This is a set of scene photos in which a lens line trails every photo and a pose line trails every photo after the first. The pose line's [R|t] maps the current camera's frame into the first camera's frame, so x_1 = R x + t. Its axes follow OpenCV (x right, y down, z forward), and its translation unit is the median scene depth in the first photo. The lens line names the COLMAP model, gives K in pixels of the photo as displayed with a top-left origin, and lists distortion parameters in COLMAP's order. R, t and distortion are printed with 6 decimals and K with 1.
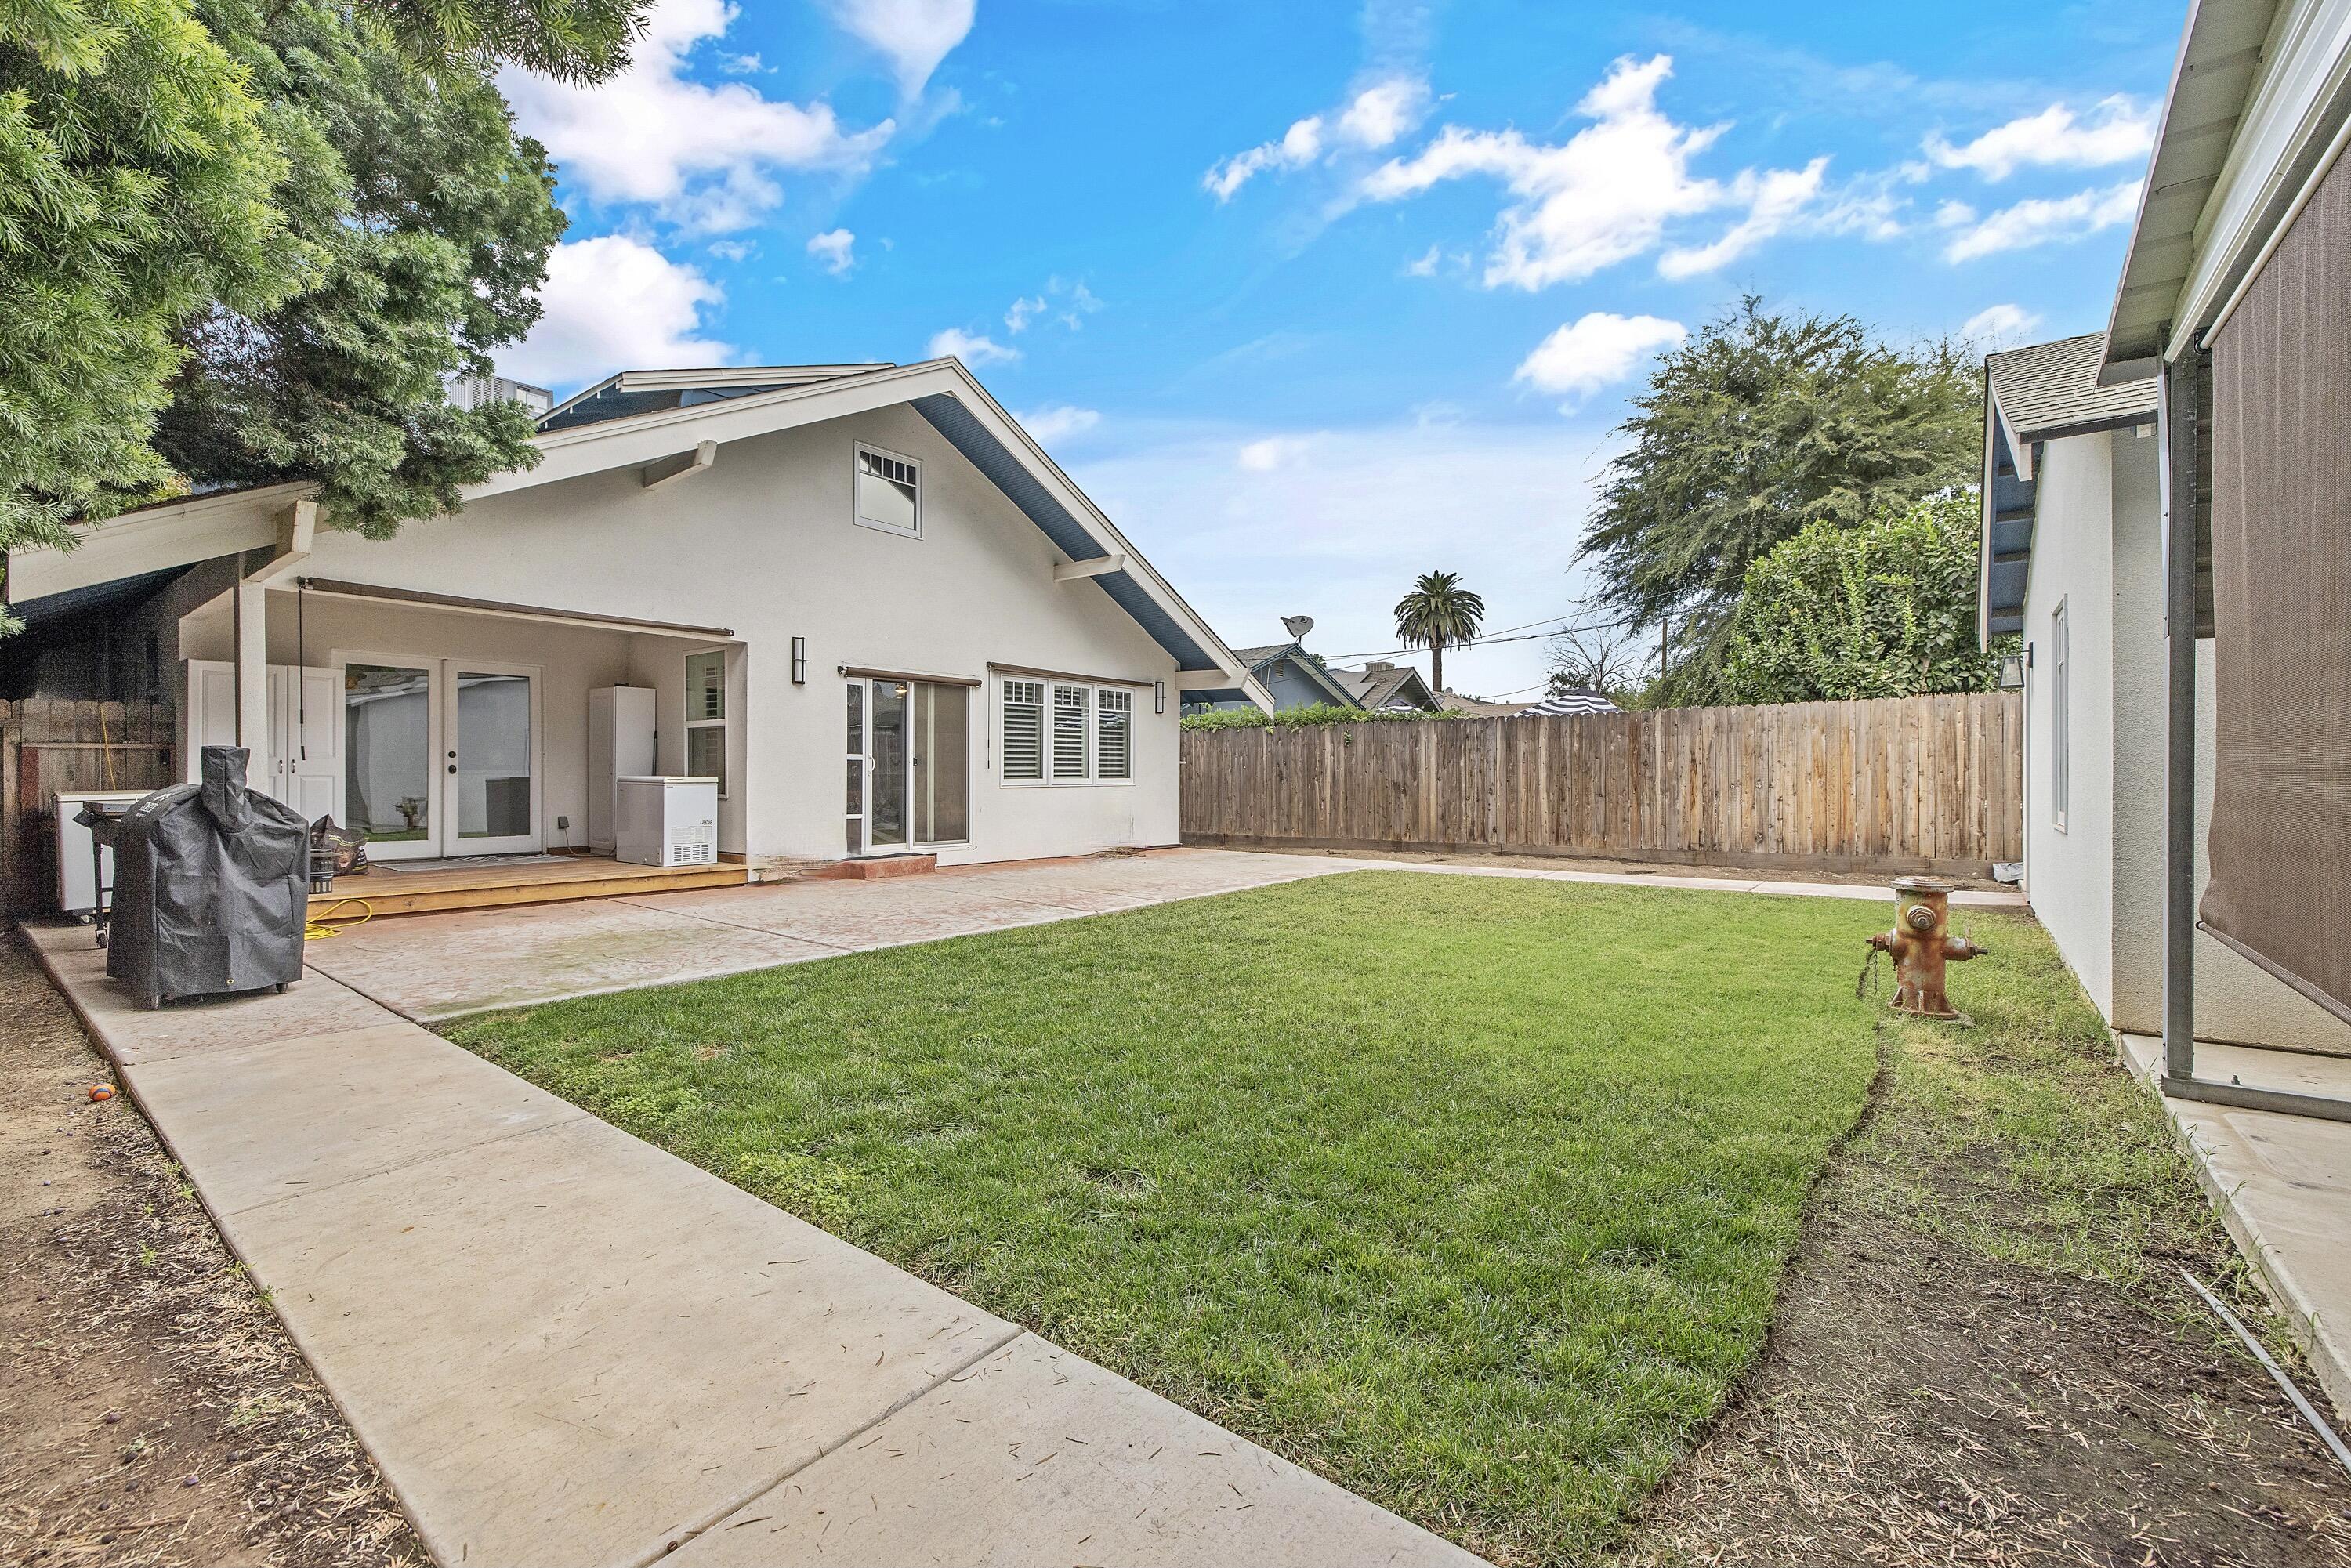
lens RADIAL K [[965.5, 0, 1175.5], [0, 965.5, 784.0], [0, 0, 1]] dist [-0.000121, -0.000023]
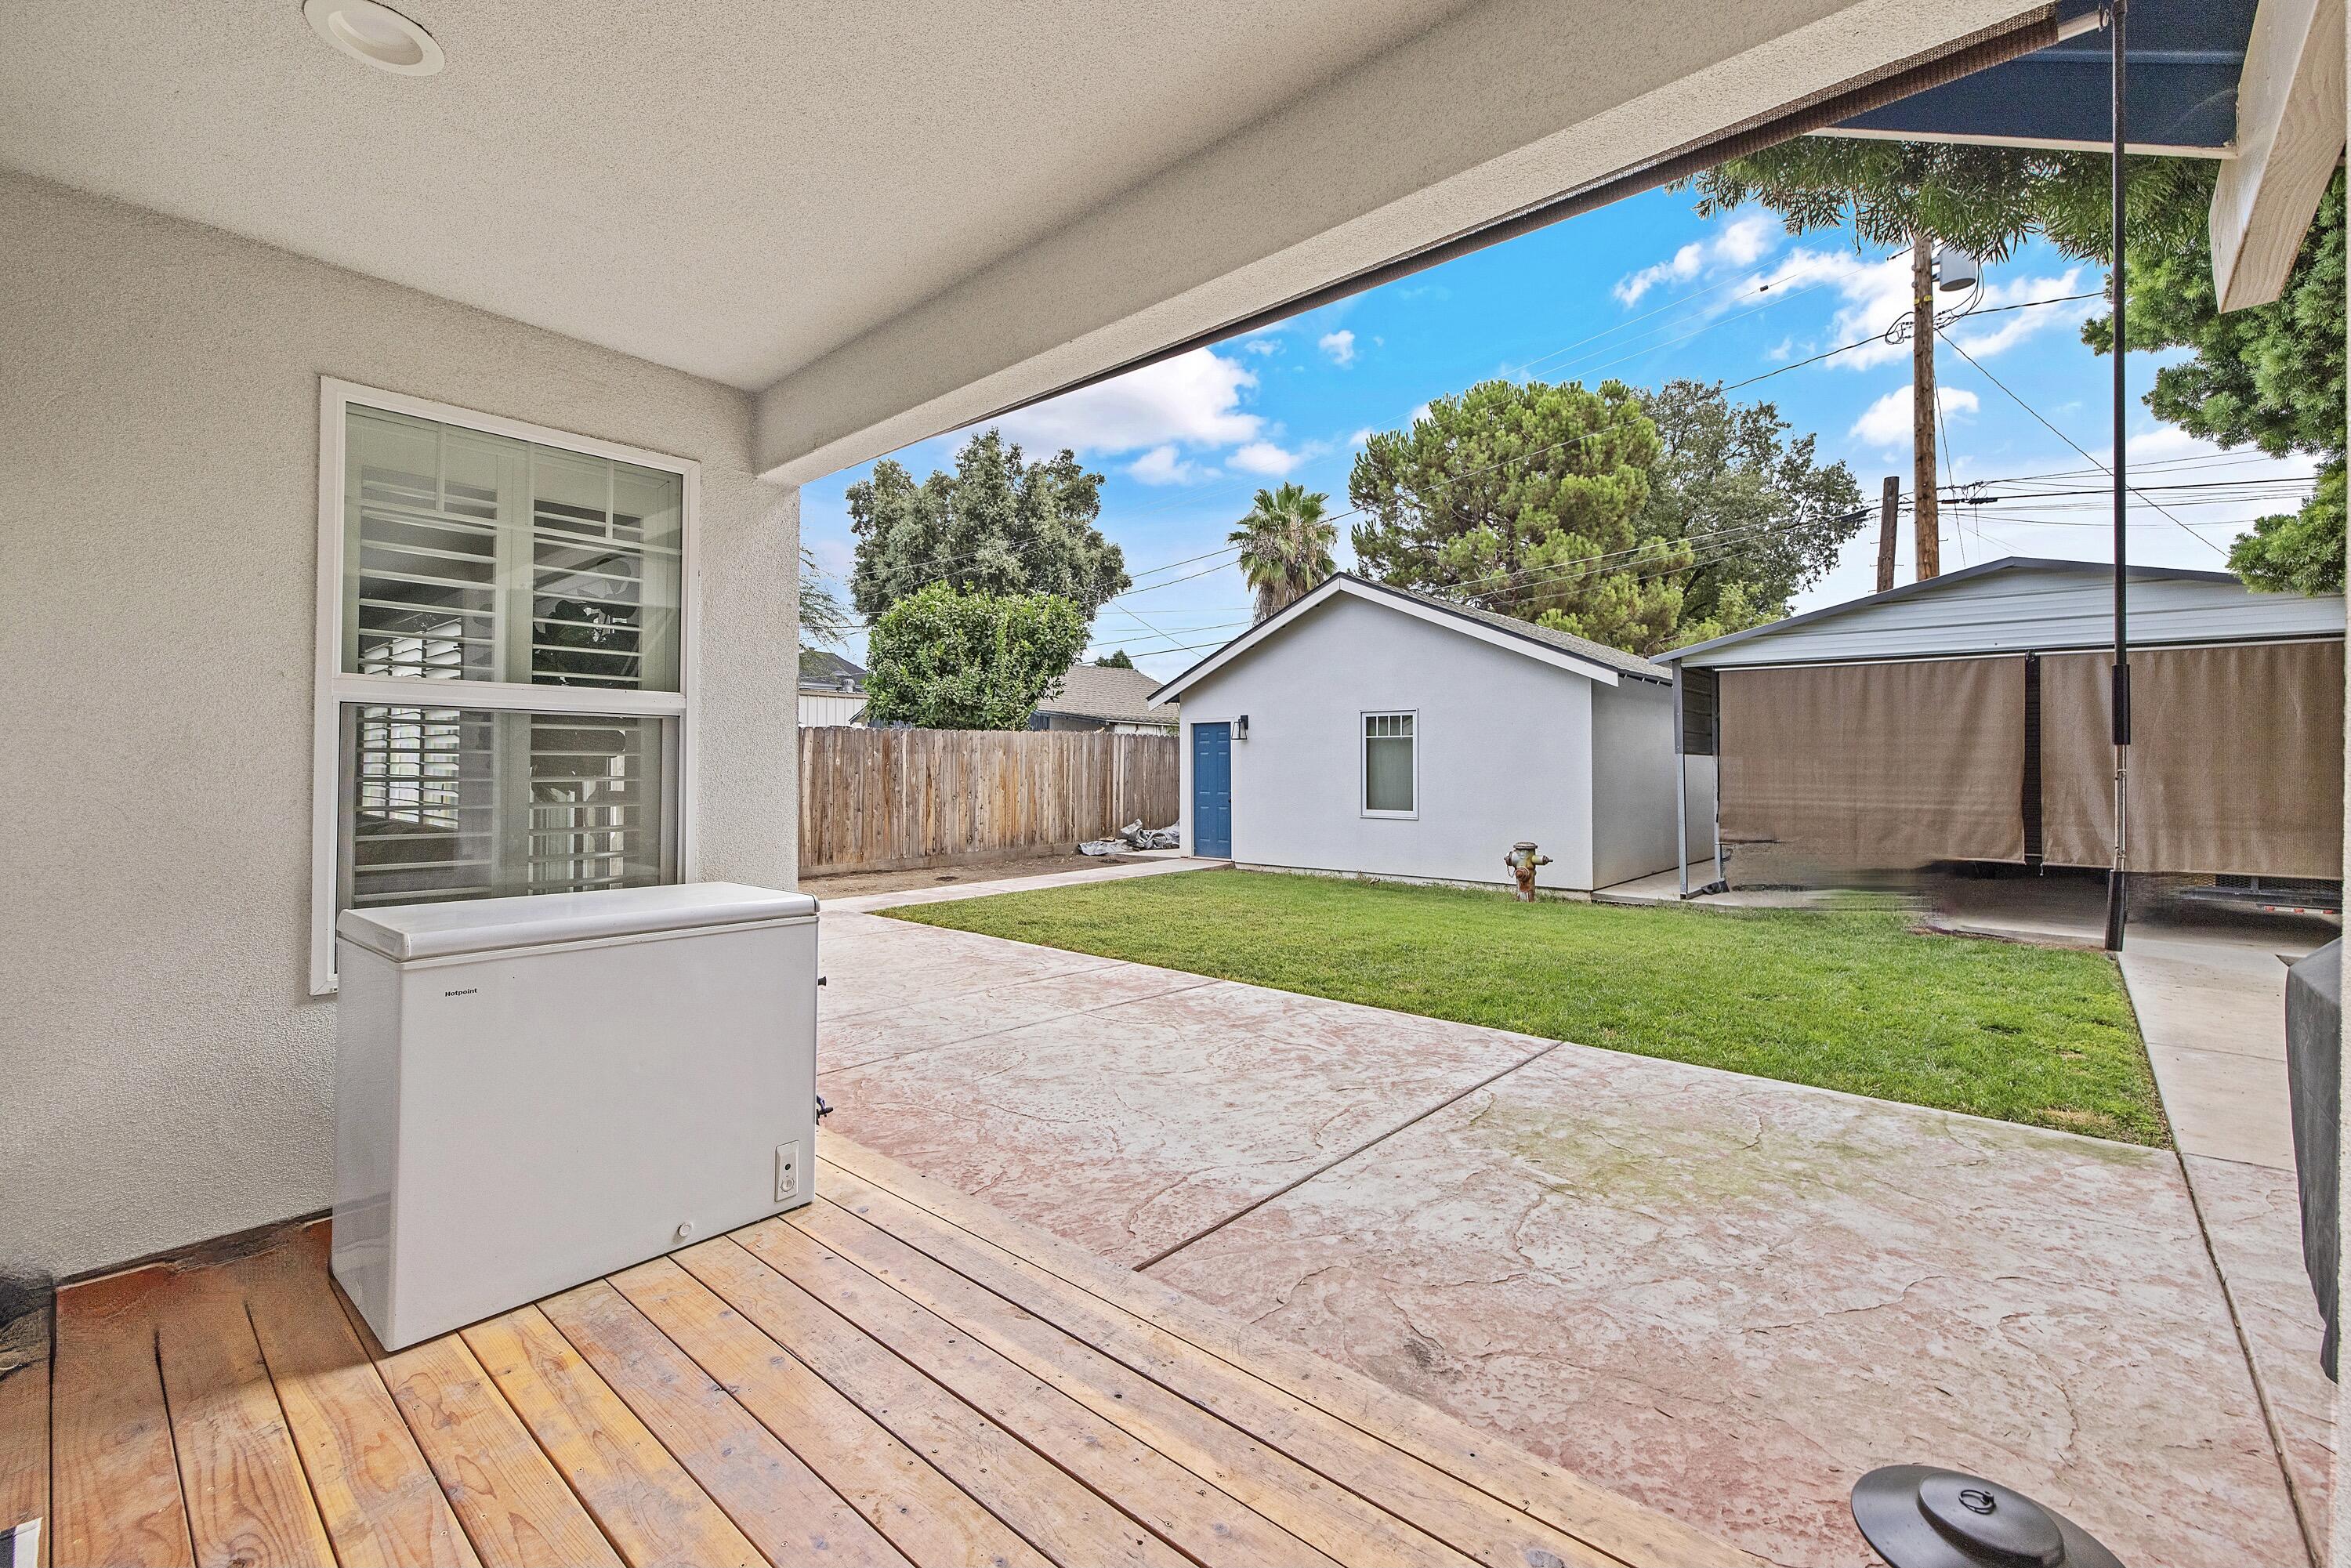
lens RADIAL K [[1003.3, 0, 1163.6], [0, 1003.3, 756.3], [0, 0, 1]] dist [0.001198, 0.000102]
pose [[0.069911, 0.008440, 0.997518, -0.632296], [0.002608, 0.999959, -0.008644, -0.037533], [-0.997550, 0.003206, 0.069886, 0.655086]]
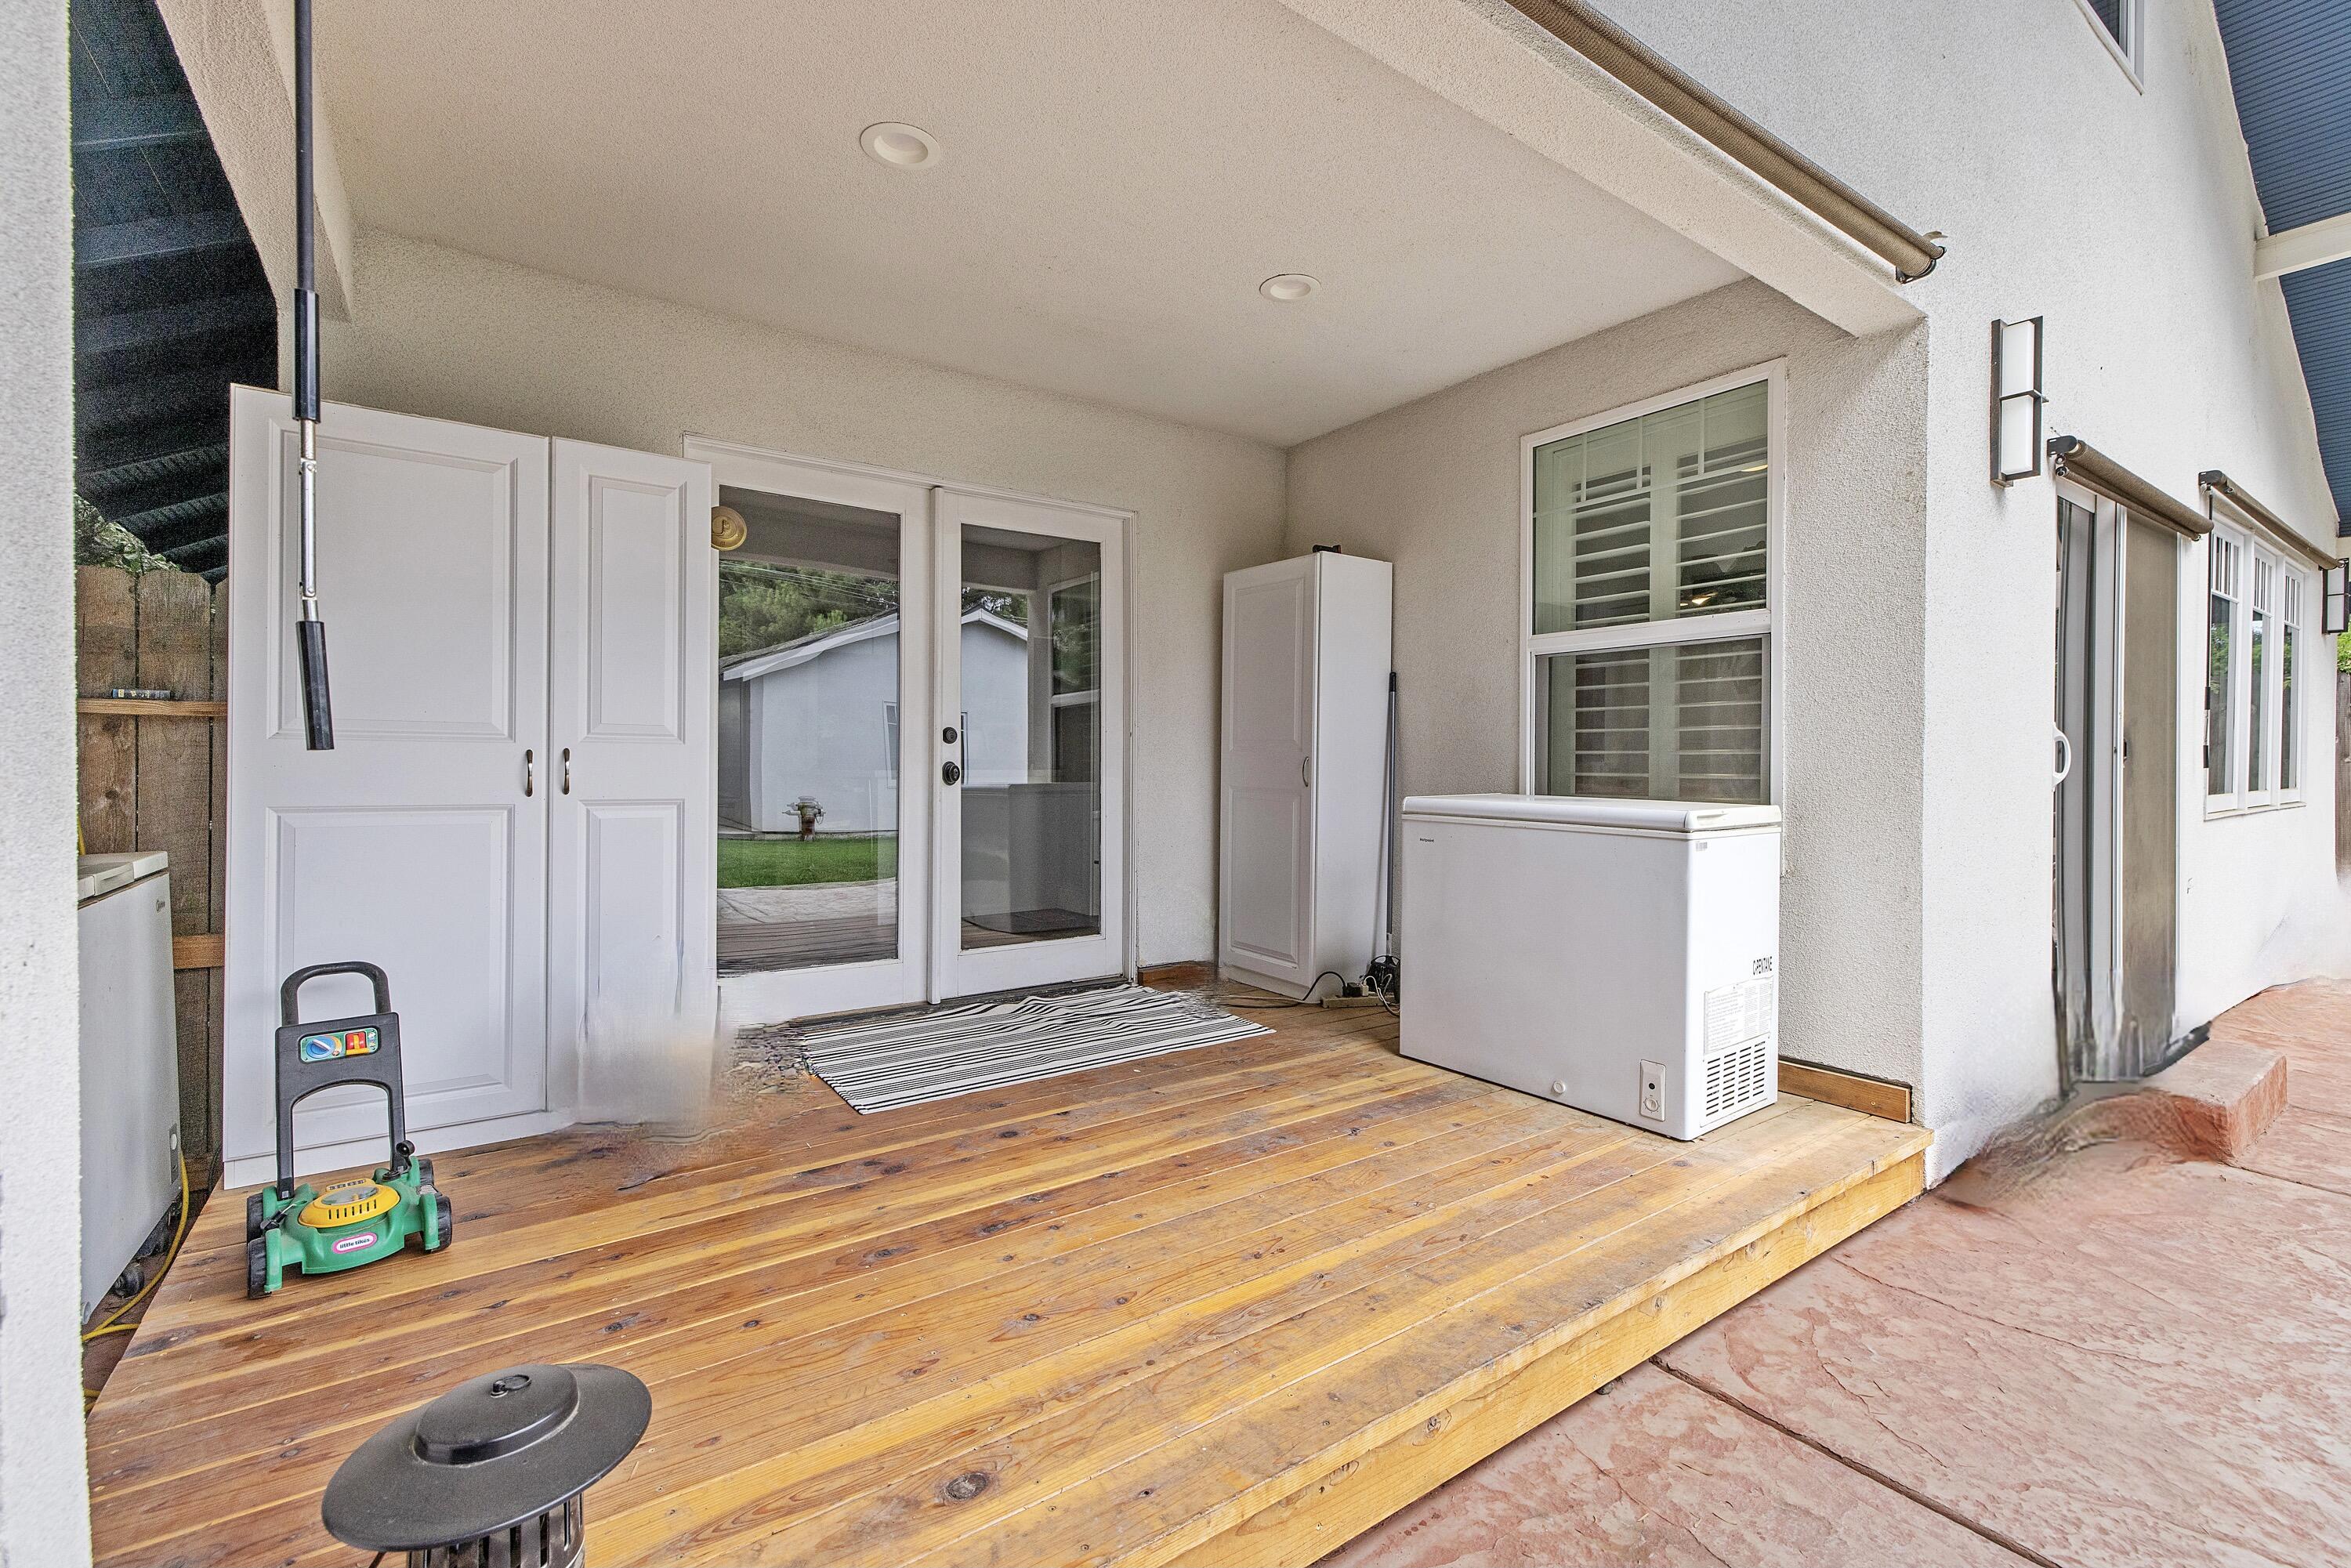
lens RADIAL K [[1003.3, 0, 1163.6], [0, 1003.3, 756.3], [0, 0, 1]] dist [0.001198, 0.000102]
pose [[0.954609, -0.002254, -0.297854, -0.416571], [0.001167, 0.999992, -0.003827, -0.015528], [0.297860, 0.003306, 0.954604, 0.489355]]
